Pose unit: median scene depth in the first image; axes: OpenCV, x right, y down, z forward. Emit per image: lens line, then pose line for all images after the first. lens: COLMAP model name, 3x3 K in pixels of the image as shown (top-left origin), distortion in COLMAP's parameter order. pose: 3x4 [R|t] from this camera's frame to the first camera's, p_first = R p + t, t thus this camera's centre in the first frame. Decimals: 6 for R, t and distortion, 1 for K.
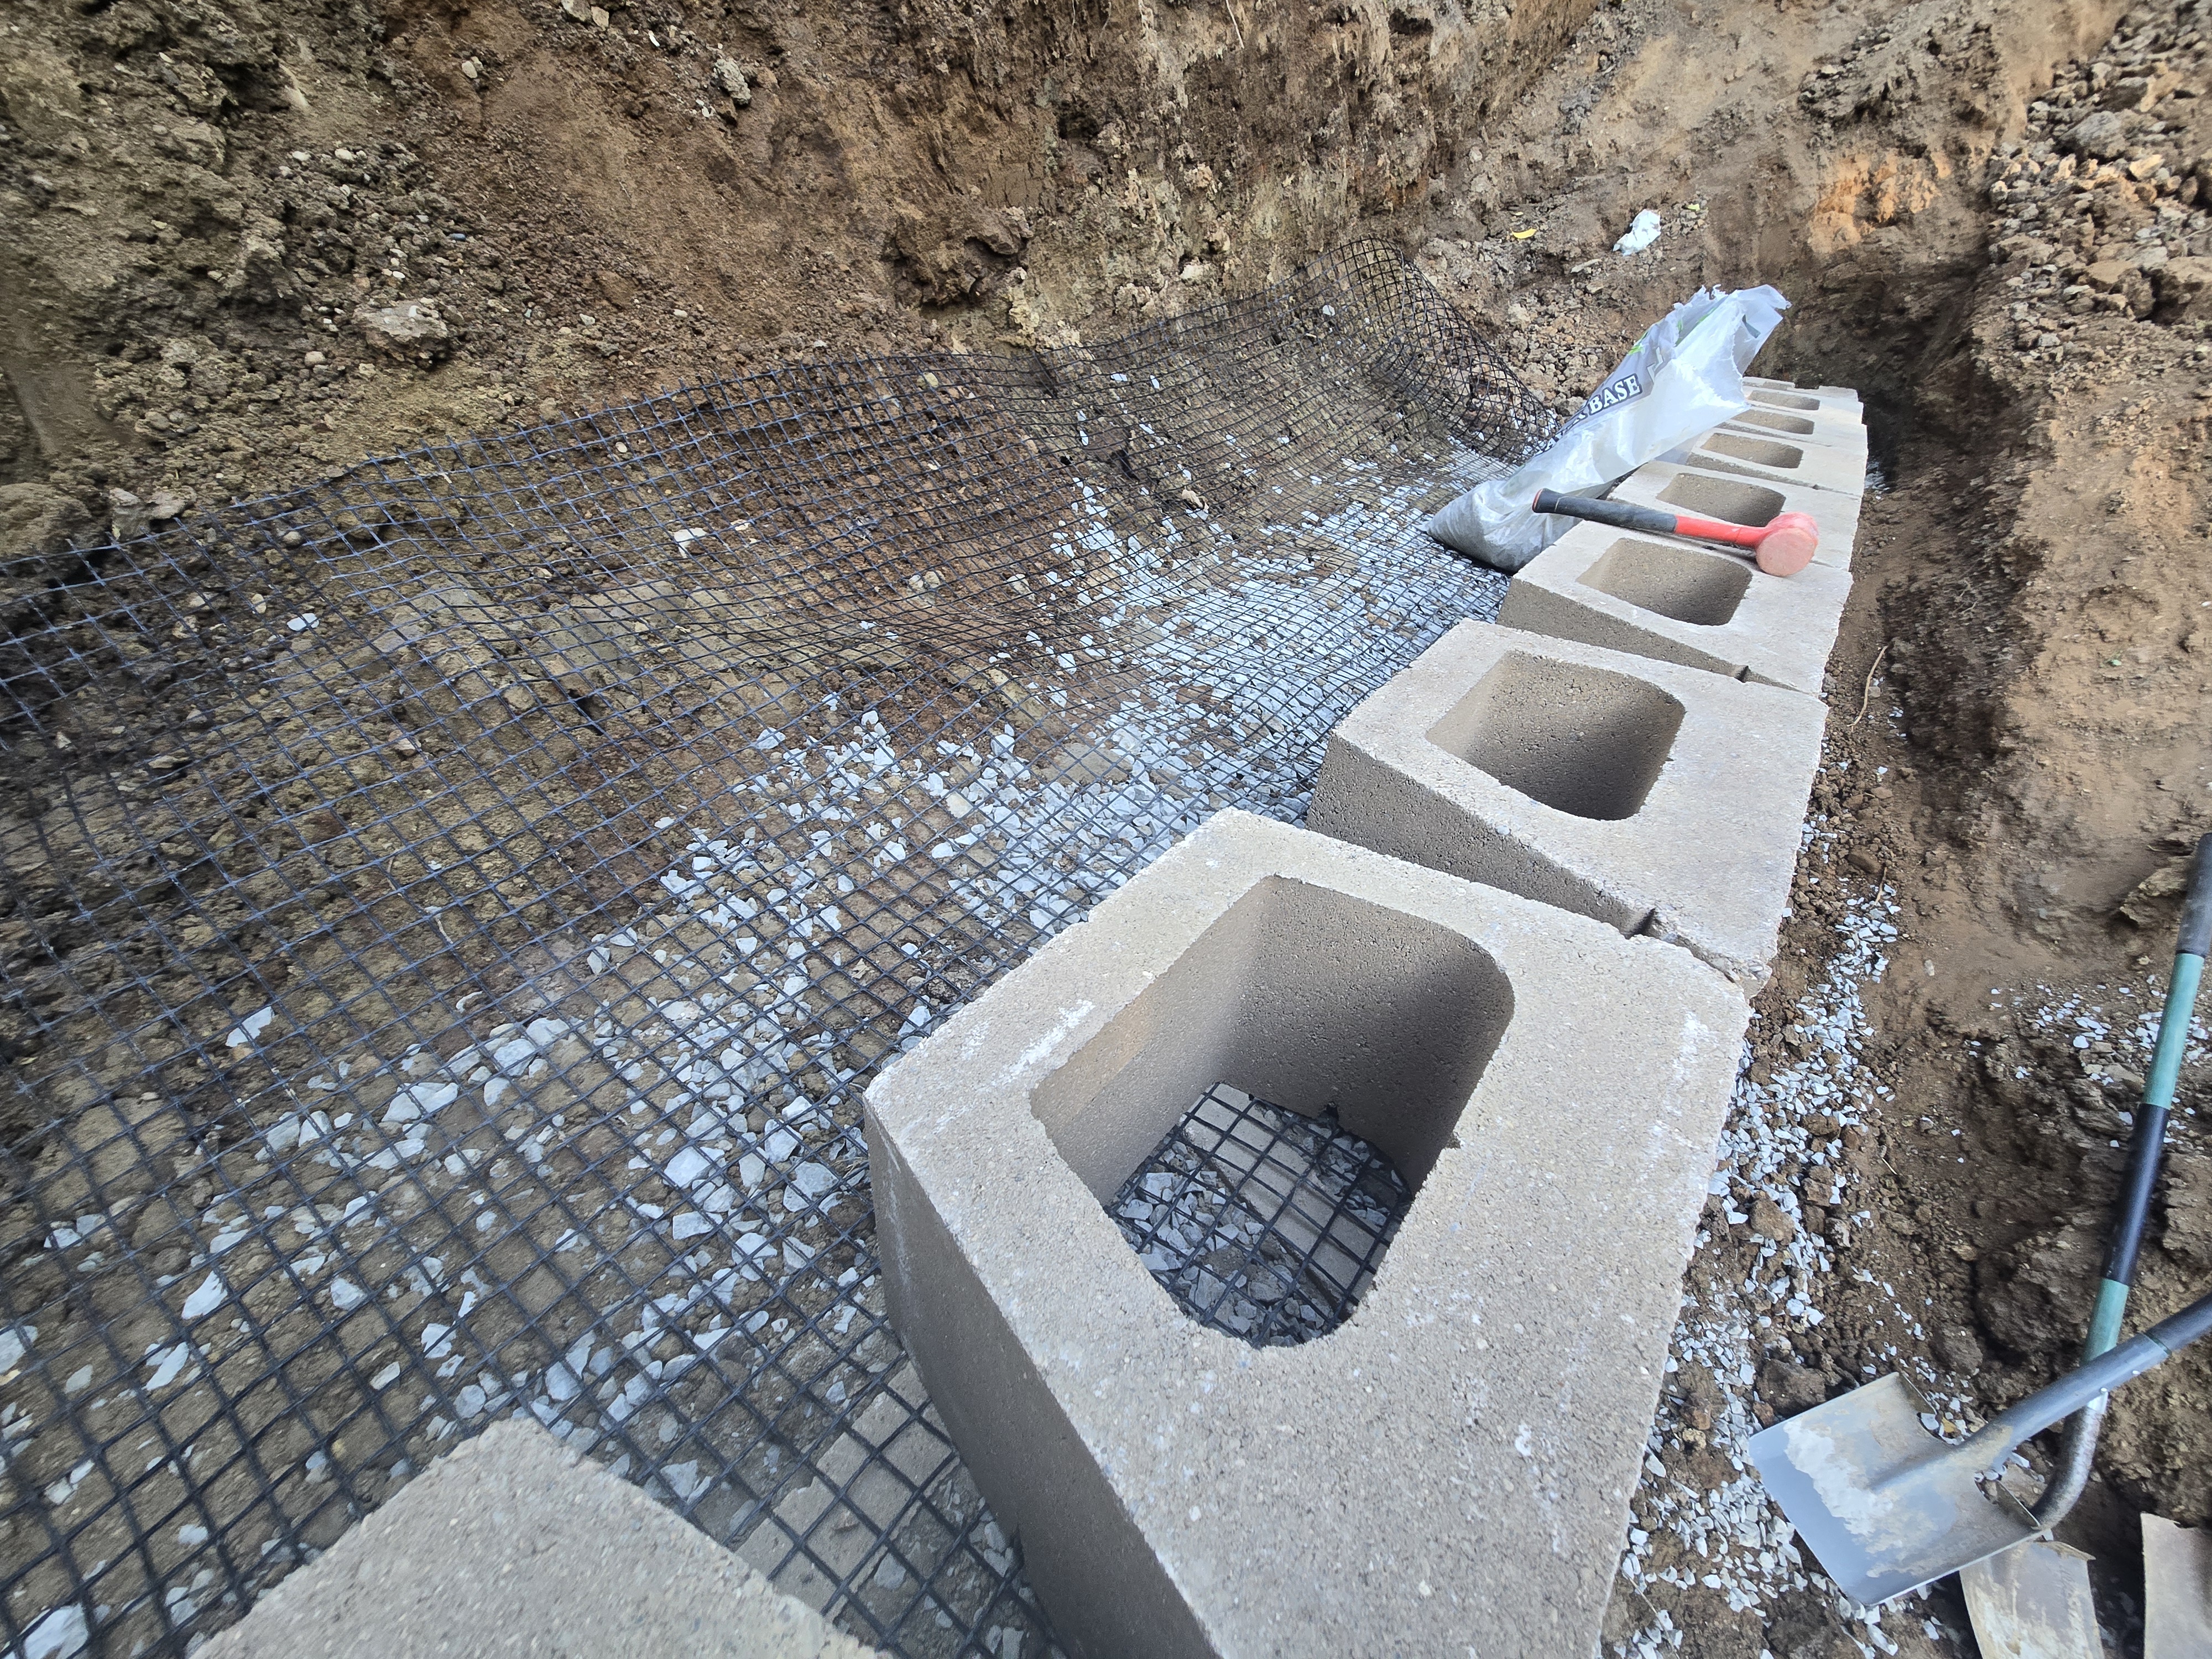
lens RADIAL K [[920.5, 0, 1106.0], [0, 920.5, 829.5], [0, 0, 1]] dist [0.000437, -0.000367]
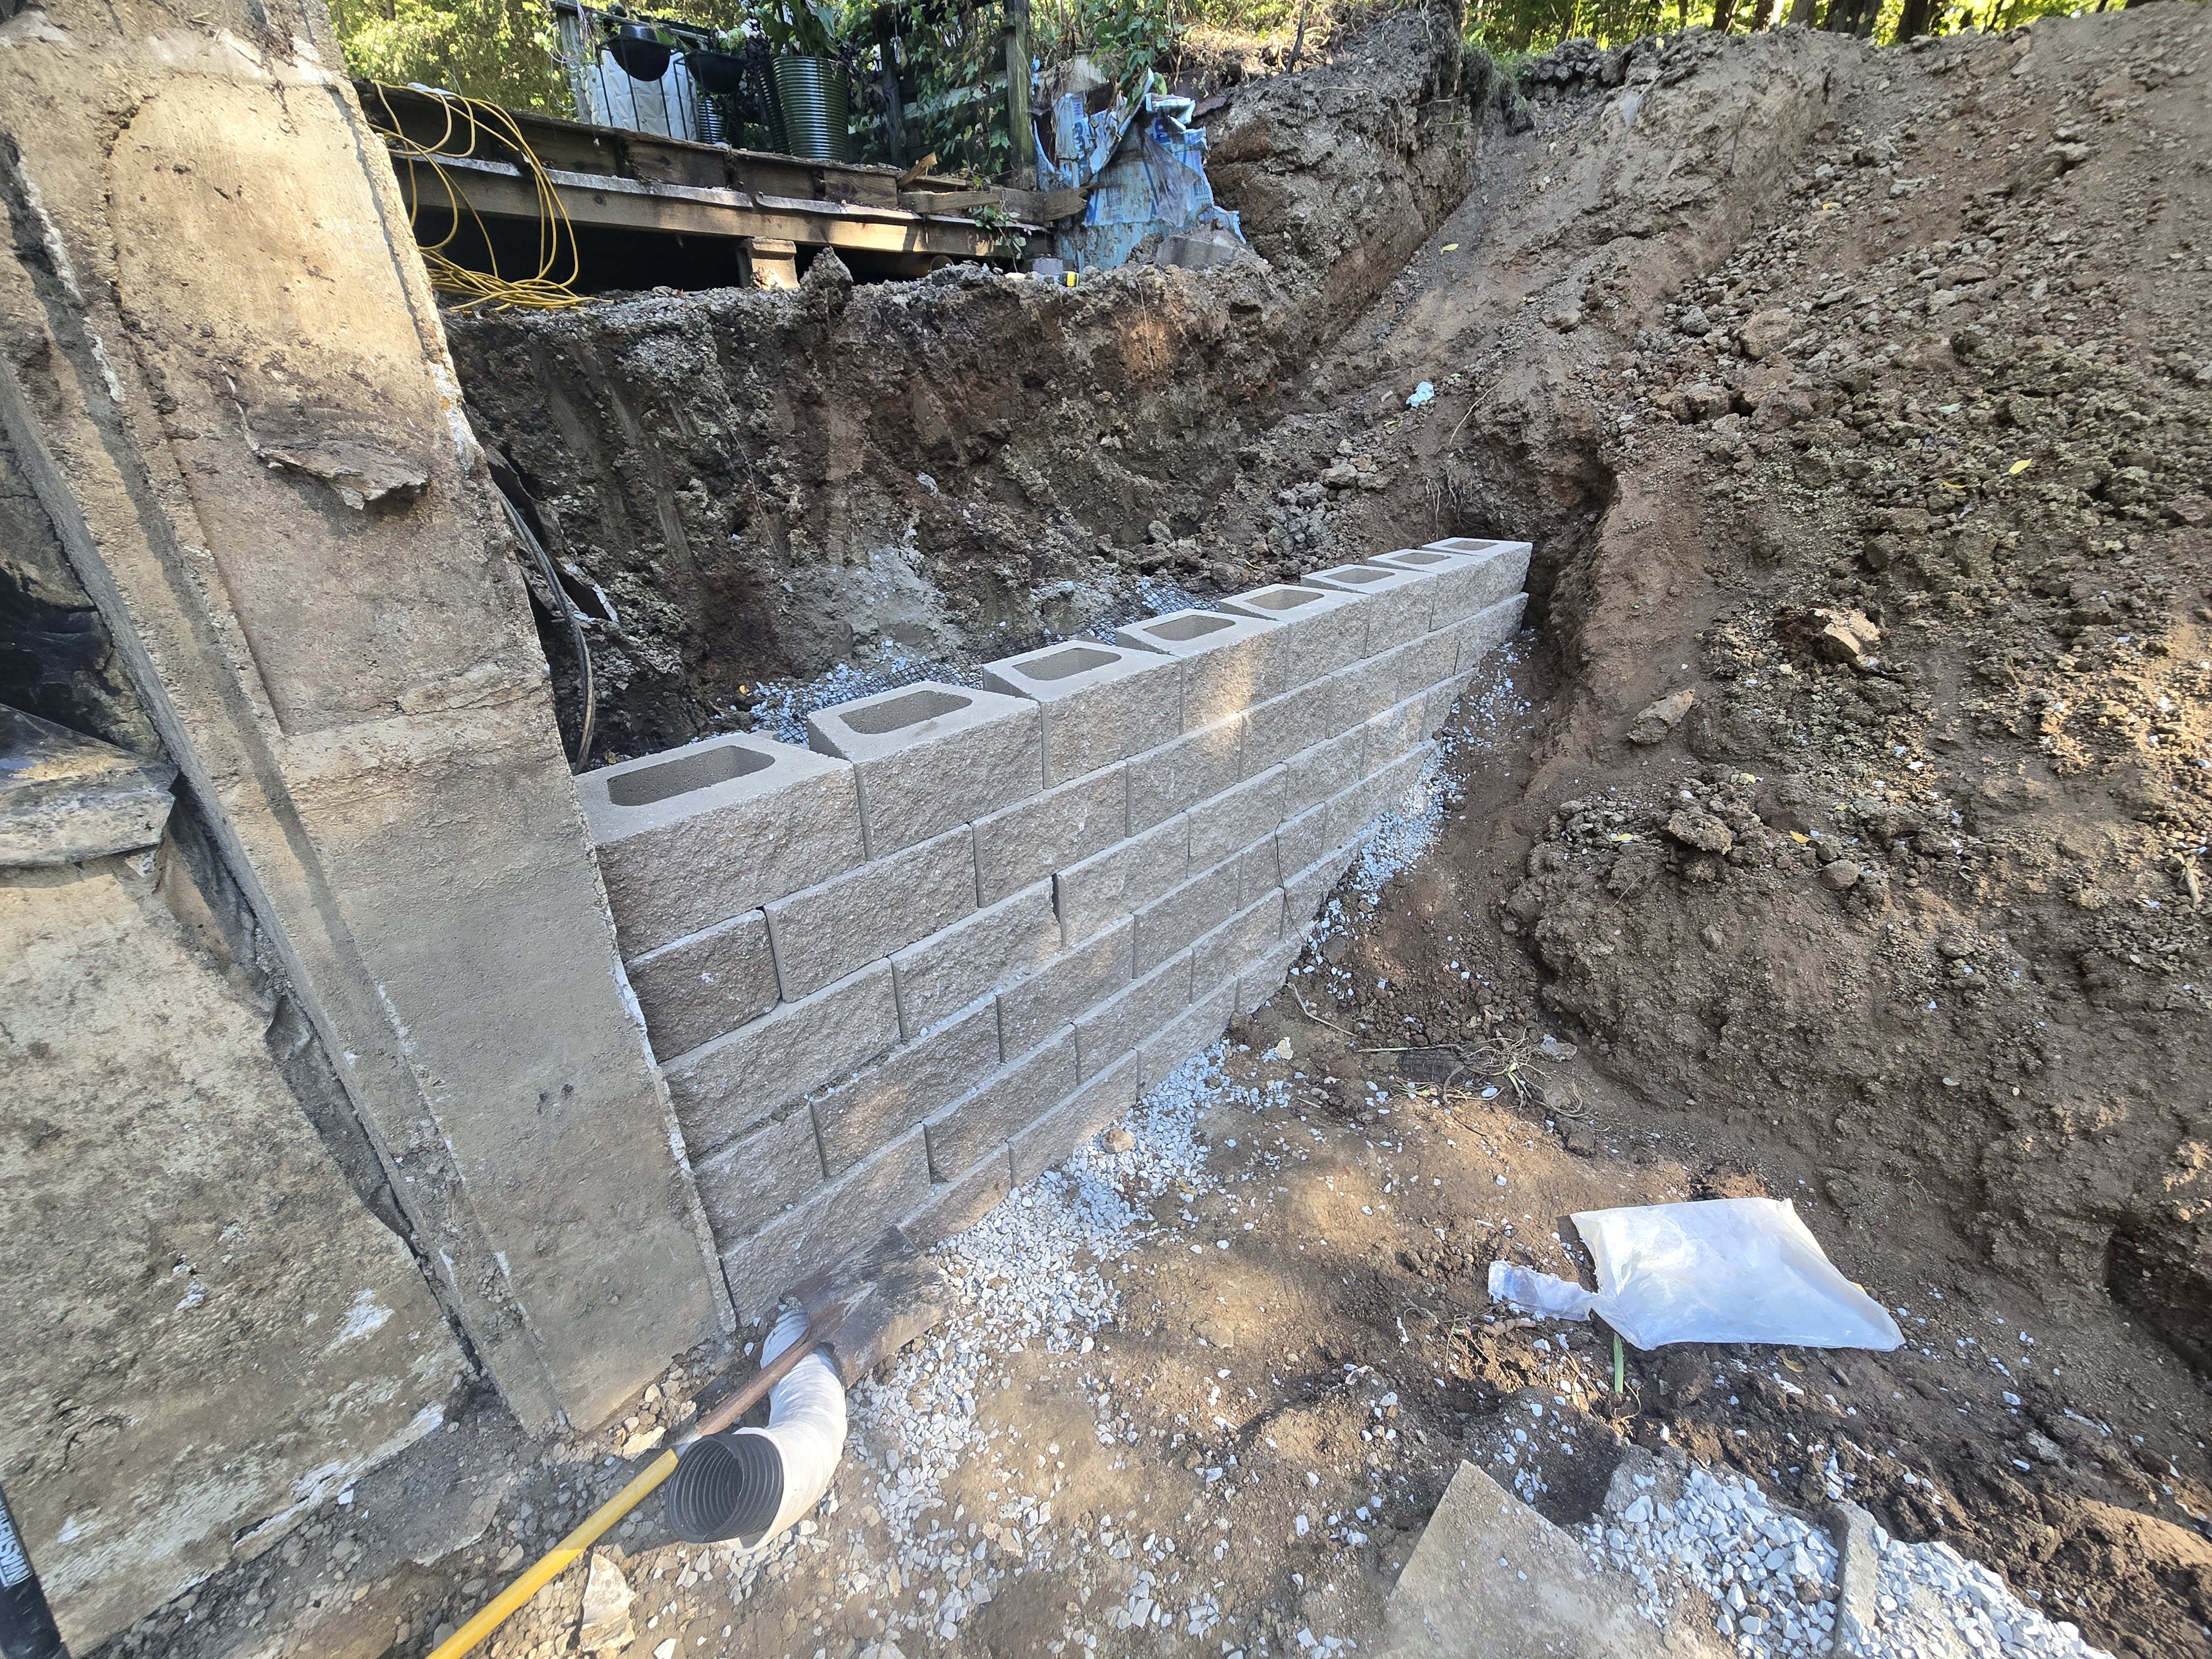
lens RADIAL K [[907.7, 0, 1103.7], [0, 907.7, 826.3], [0, 0, 1]] dist [0.000914, 0.000865]
pose [[0.989574, -0.017693, -0.142935, 0.333316], [-0.006147, 0.986334, -0.164646, 0.493361], [0.143895, 0.163808, 0.975941, -0.711774]]
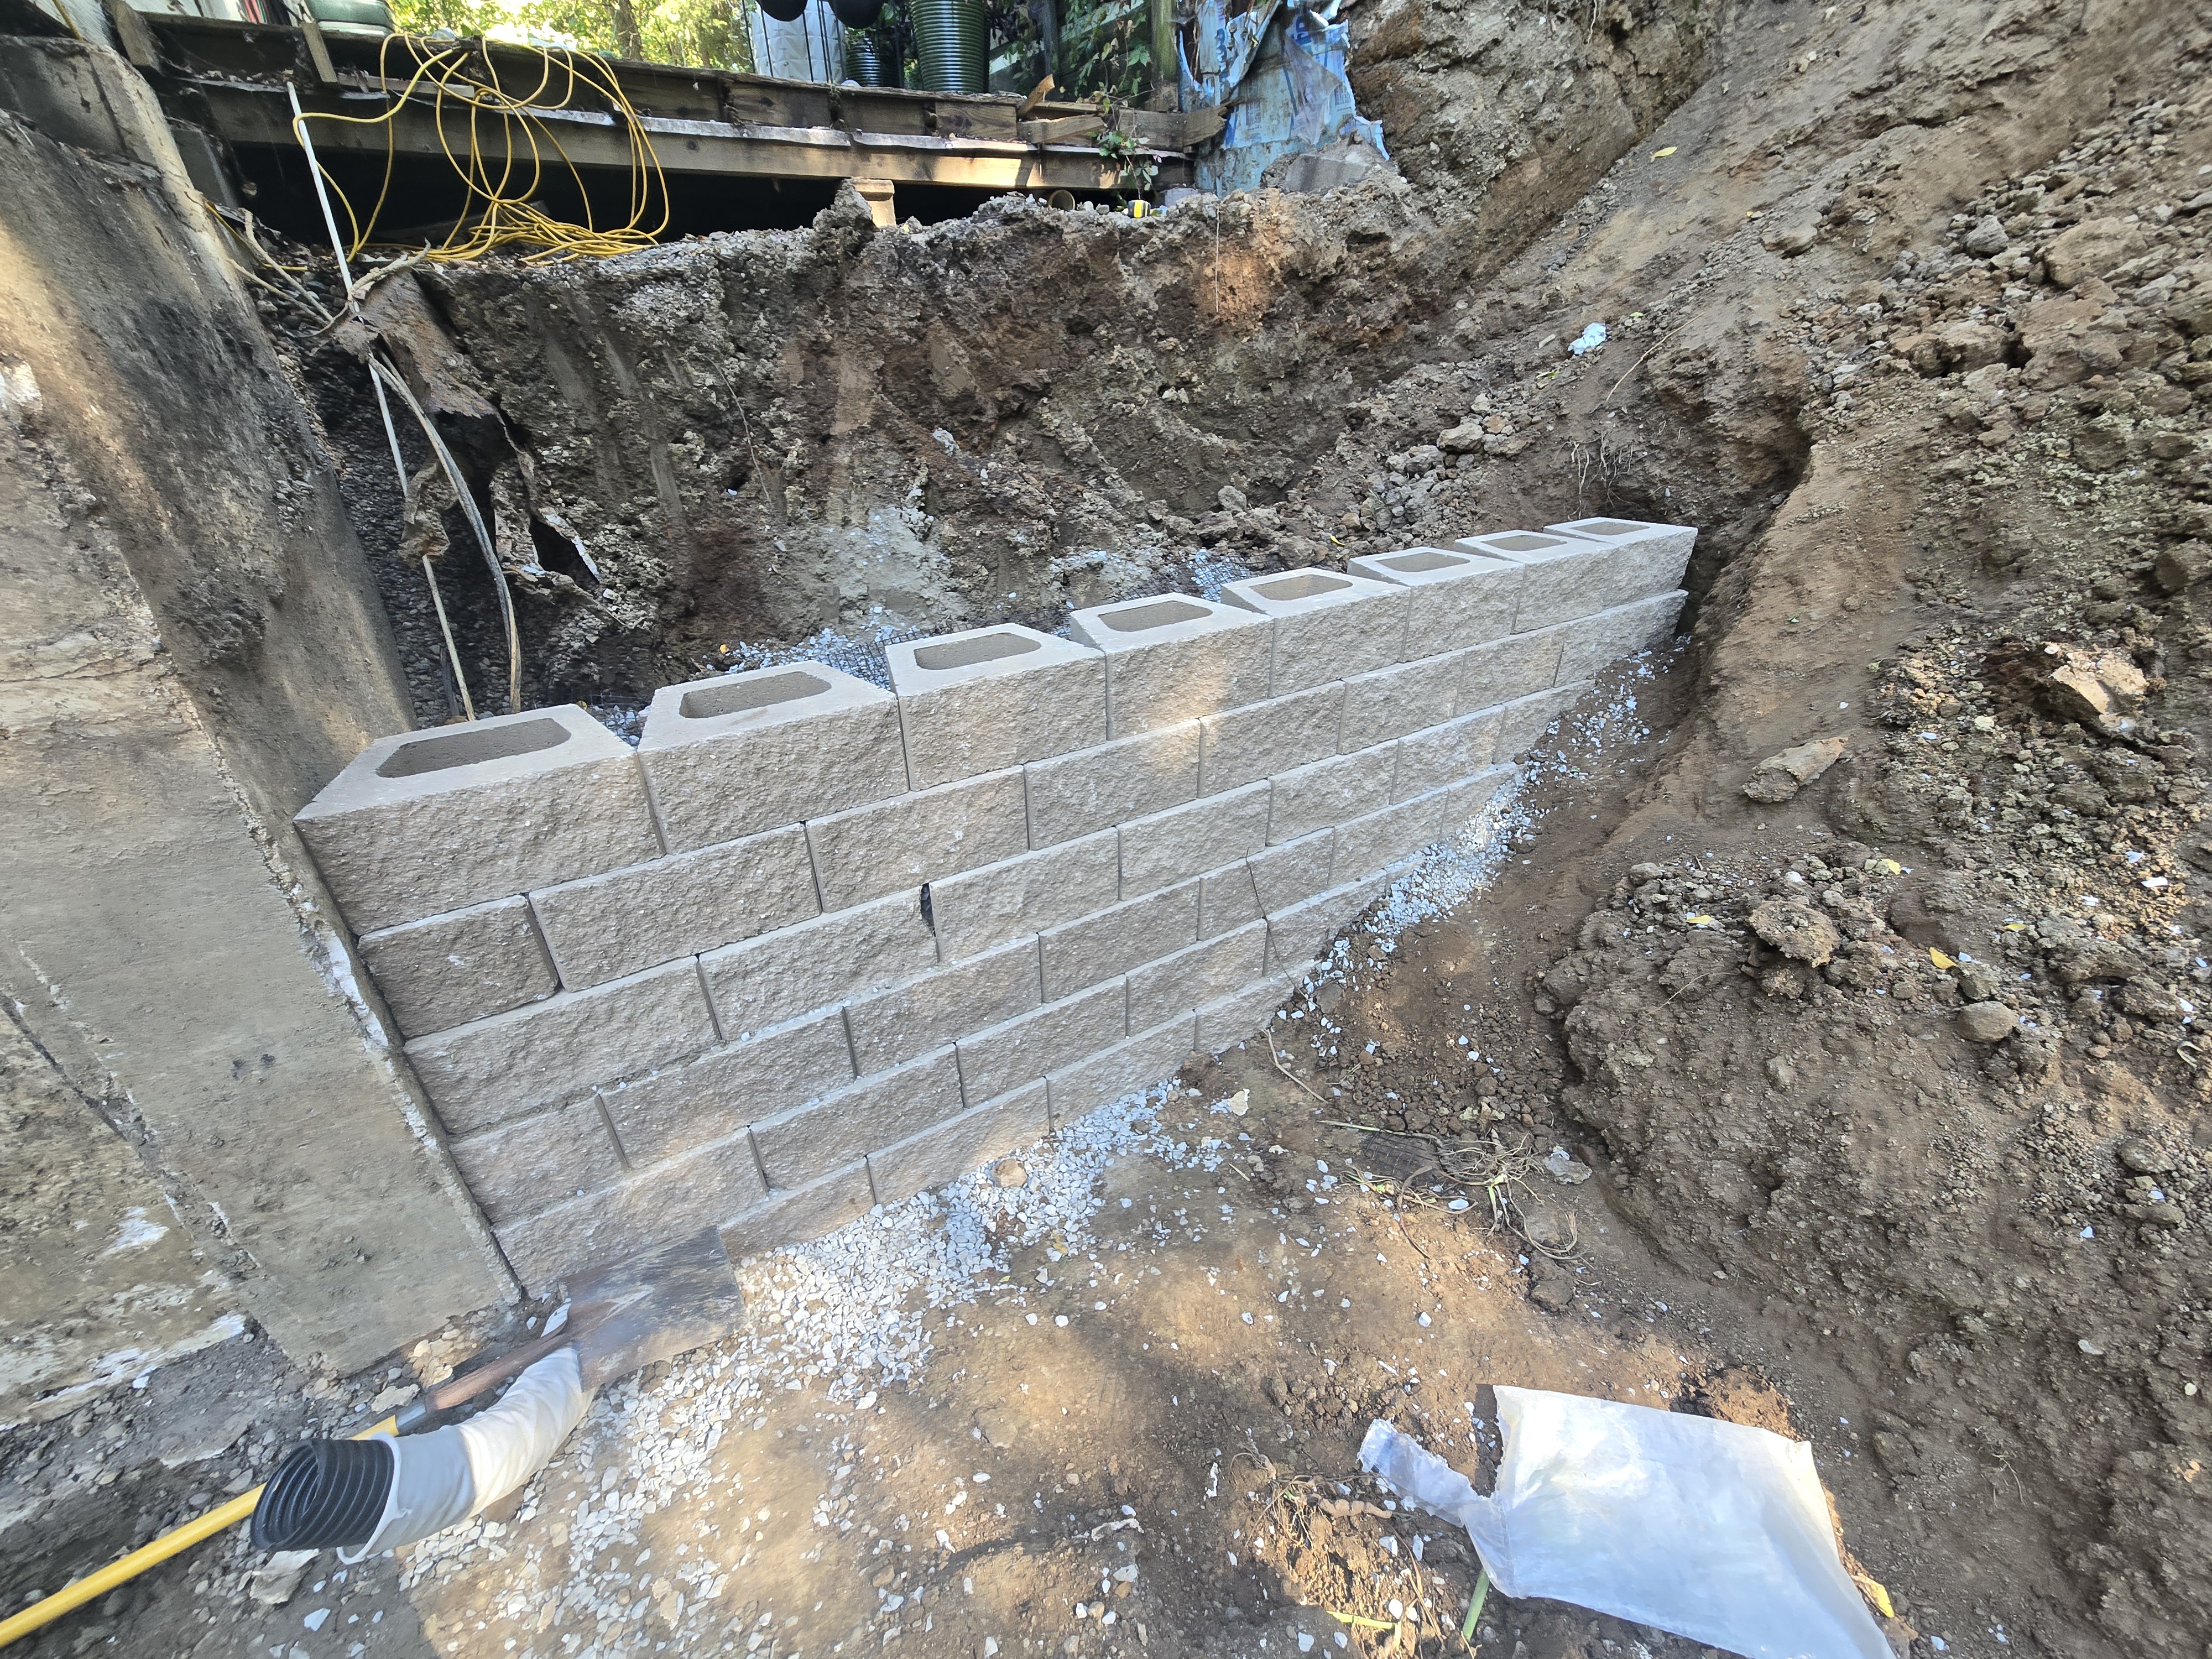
lens RADIAL K [[907.7, 0, 1103.7], [0, 907.7, 826.3], [0, 0, 1]] dist [0.000914, 0.000865]
pose [[0.925200, 0.102801, -0.365291, 0.661682], [-0.148812, 0.983792, -0.100045, 0.375503], [0.349085, 0.146921, 0.925502, -0.497289]]
